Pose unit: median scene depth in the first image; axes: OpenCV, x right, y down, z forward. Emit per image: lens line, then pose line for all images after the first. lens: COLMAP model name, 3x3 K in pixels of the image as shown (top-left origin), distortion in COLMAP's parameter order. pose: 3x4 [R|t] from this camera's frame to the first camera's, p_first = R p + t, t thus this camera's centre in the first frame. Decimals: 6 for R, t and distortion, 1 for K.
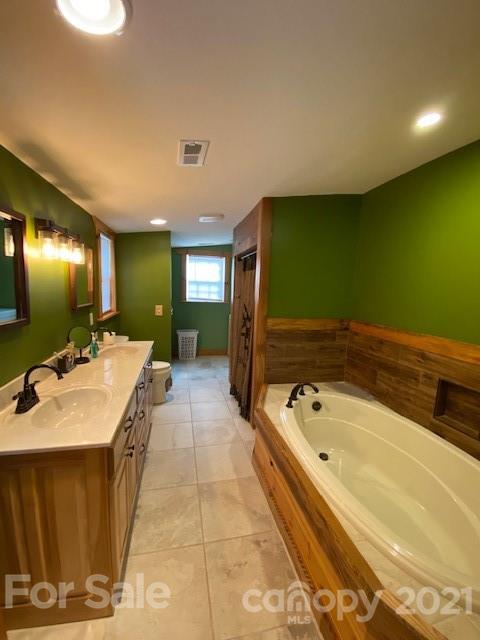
lens RADIAL K [[257.0, 0, 241.6], [0, 257.0, 321.0], [0, 0, 1]] dist [0.042940, -0.036751]
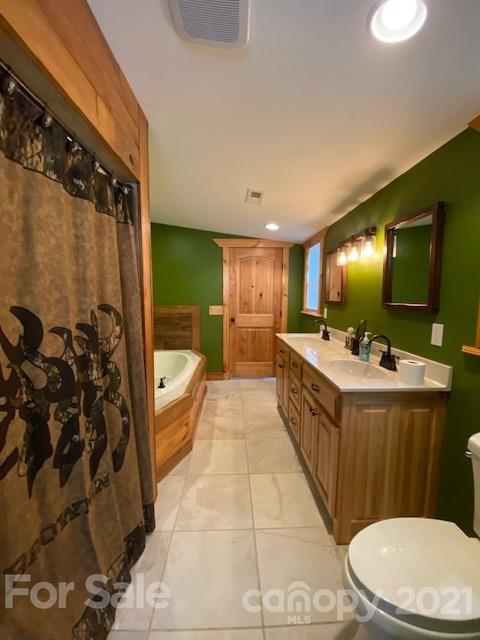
lens RADIAL K [[257.0, 0, 241.6], [0, 257.0, 321.0], [0, 0, 1]] dist [0.042940, -0.036751]
pose [[-0.979213, -0.064582, 0.192278, -0.299048], [-0.018958, 0.972948, 0.230245, -0.167281], [-0.201946, 0.221813, -0.953948, 1.748542]]
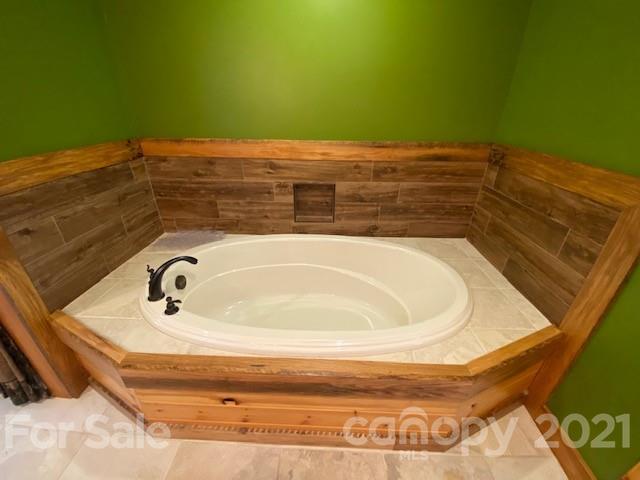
lens RADIAL K [[257.0, 0, 320.0], [0, 257.0, 240.0], [0, 0, 1]] dist [0.042940, -0.036751]
pose [[0.267802, -0.470059, 0.841027, -0.126516], [0.129830, 0.882555, 0.451929, -0.019833], [-0.954687, -0.011837, 0.297378, 0.497317]]
